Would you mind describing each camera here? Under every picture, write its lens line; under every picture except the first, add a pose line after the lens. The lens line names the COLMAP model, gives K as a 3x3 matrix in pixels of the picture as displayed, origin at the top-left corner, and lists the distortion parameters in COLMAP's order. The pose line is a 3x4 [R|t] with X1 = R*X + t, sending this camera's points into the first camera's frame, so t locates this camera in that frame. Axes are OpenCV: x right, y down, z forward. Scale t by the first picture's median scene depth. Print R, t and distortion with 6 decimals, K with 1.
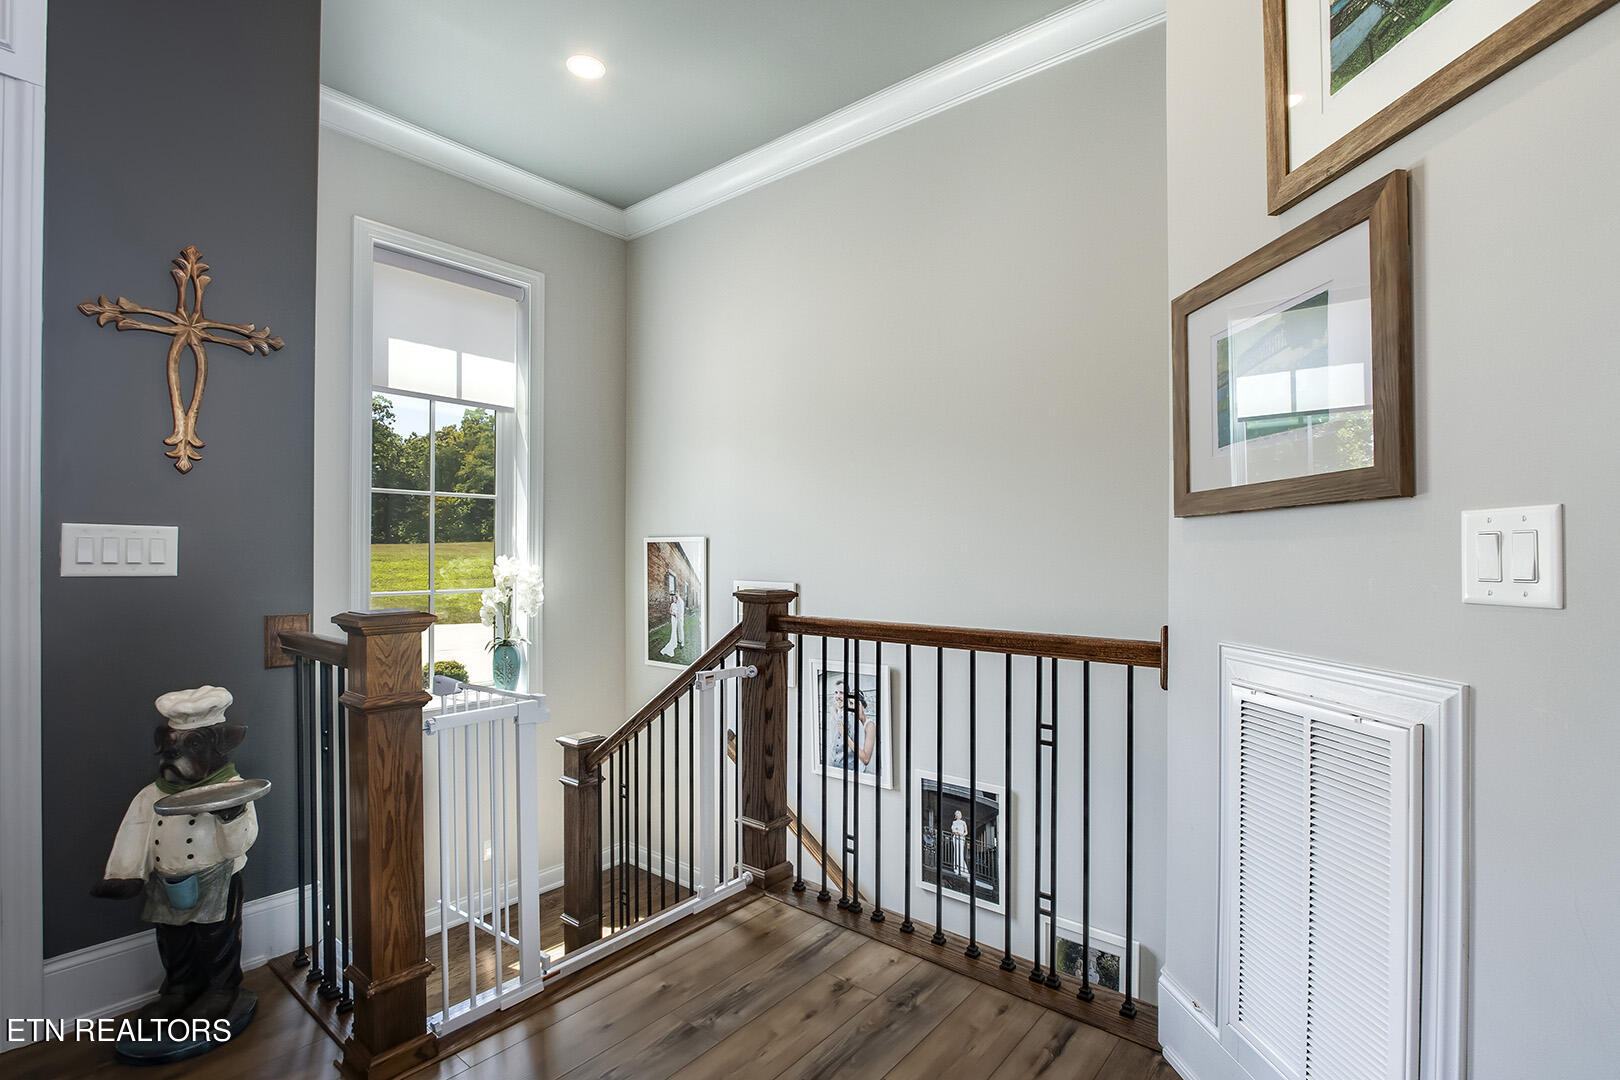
lens RADIAL K [[759.9, 0, 811.2], [0, 759.9, 549.1], [0, 0, 1]] dist [-0.031537, 0.005954]
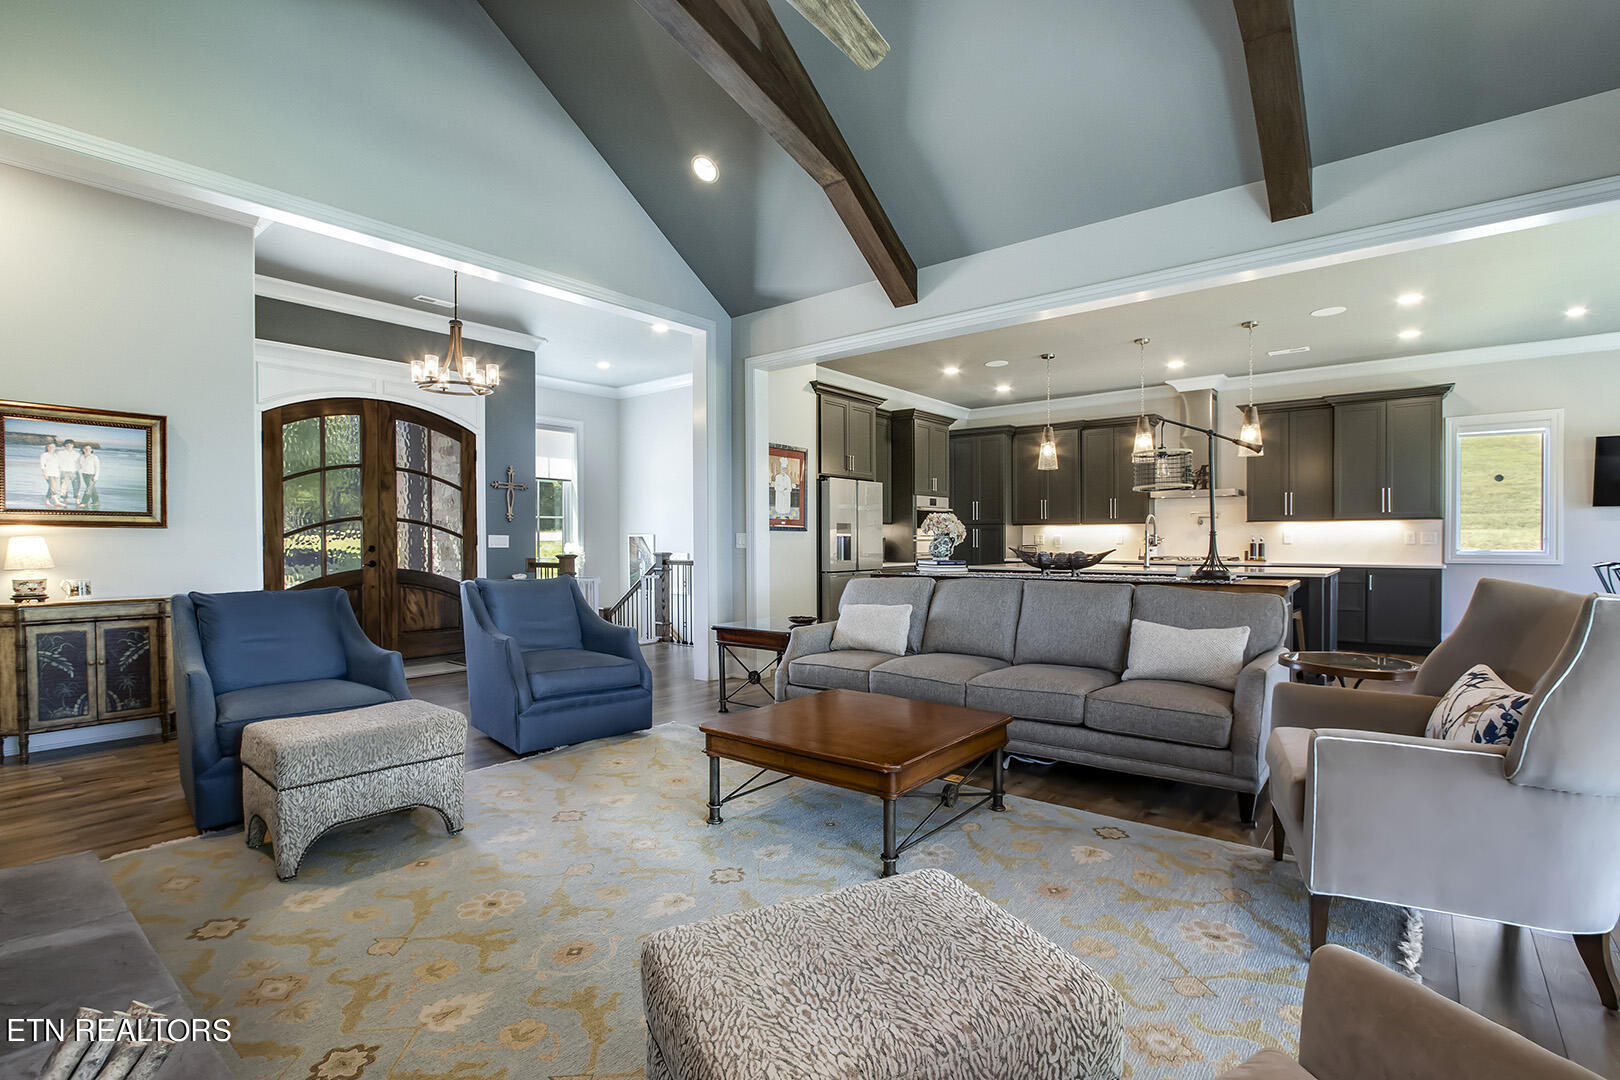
lens RADIAL K [[759.9, 0, 811.2], [0, 759.9, 549.1], [0, 0, 1]] dist [-0.031537, 0.005954]
pose [[0.999931, -0.006869, 0.009526, 0.558823], [0.006710, 0.999839, 0.016652, -0.010268], [-0.009639, -0.016587, 0.999816, -2.314863]]
